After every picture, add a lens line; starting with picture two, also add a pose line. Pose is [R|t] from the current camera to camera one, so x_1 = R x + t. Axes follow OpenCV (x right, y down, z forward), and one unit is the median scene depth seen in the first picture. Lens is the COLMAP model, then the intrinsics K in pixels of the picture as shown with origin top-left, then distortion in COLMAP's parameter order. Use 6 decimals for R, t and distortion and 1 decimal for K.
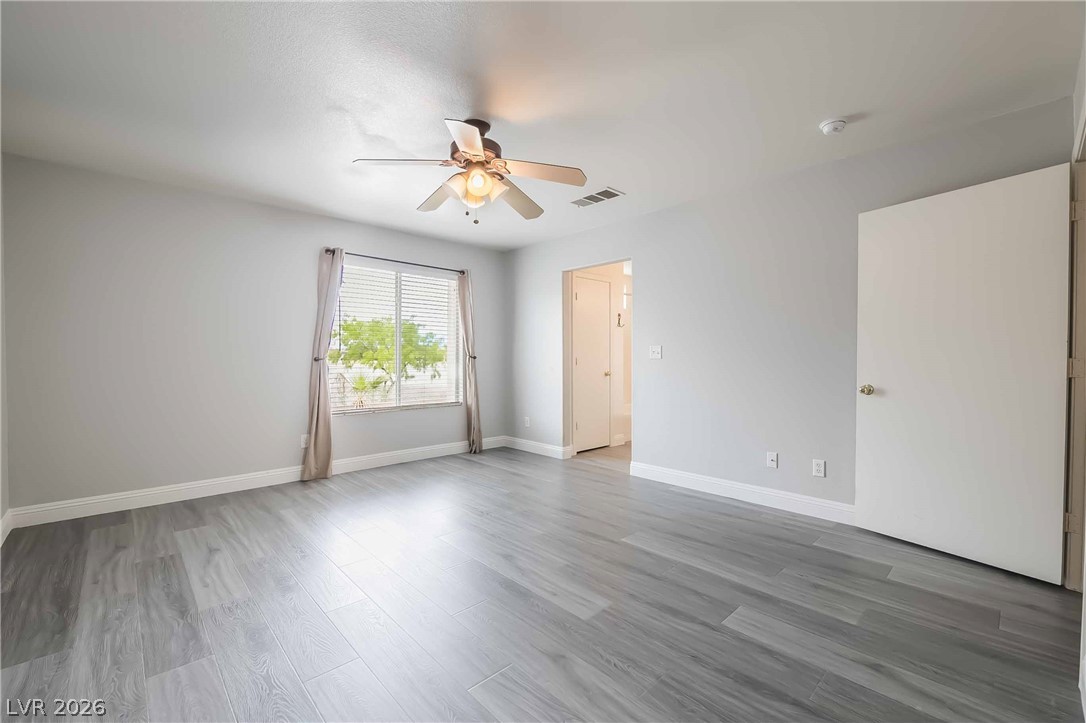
lens RADIAL K [[451.2, 0, 540.0], [0, 451.2, 362.0], [0, 0, 1]] dist [-0.001588, -0.001882]
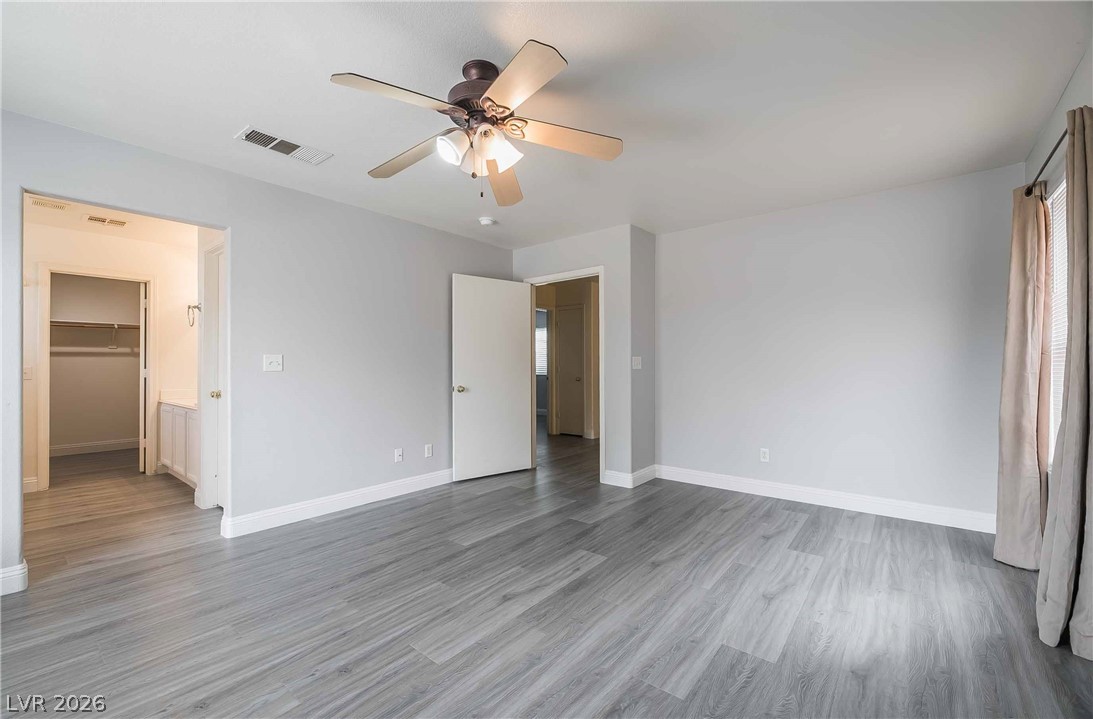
lens RADIAL K [[454.1, 0, 543.5], [0, 454.1, 362.4], [0, 0, 1]] dist [-0.001588, -0.001882]
pose [[-0.132359, 0.009960, 0.991152, -0.782358], [0.013670, 0.999873, -0.008222, -0.011792], [-0.991108, 0.012461, -0.132479, 0.851804]]
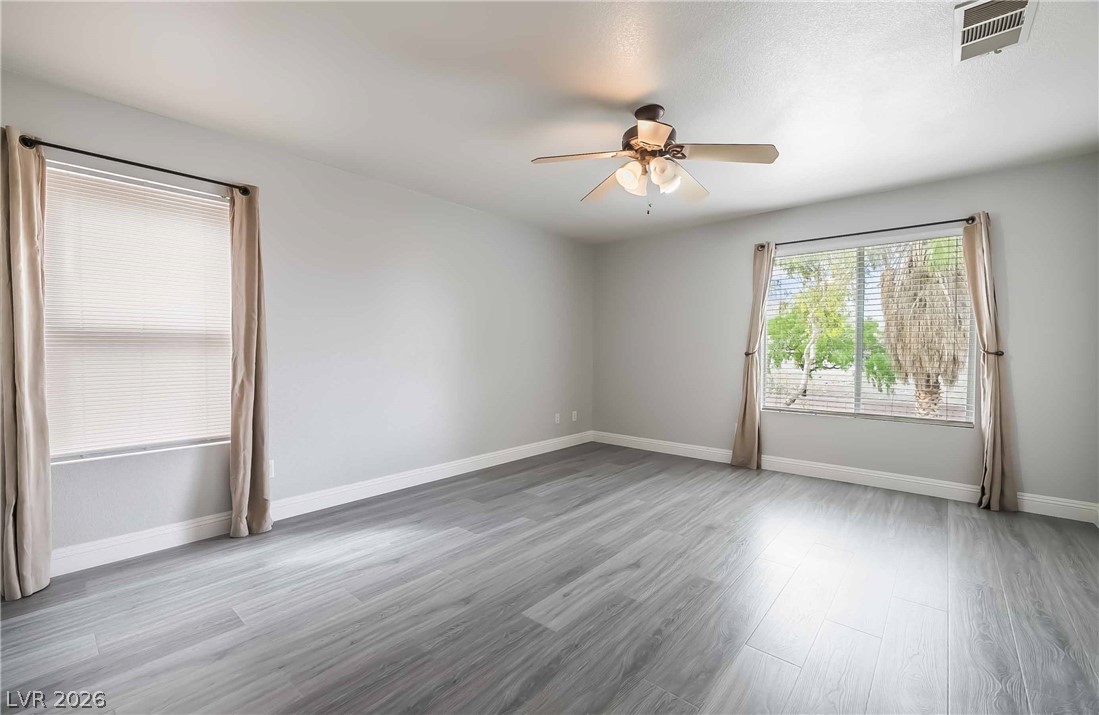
lens RADIAL K [[452.0, 0, 551.6], [0, 452.0, 352.8], [0, 0, 1]] dist [0.001645, 0.000102]
pose [[0.108193, 0.006007, -0.994112, 0.686853], [-0.013428, 0.999899, 0.004581, -0.009168], [0.994039, 0.012853, 0.108262, 0.589545]]
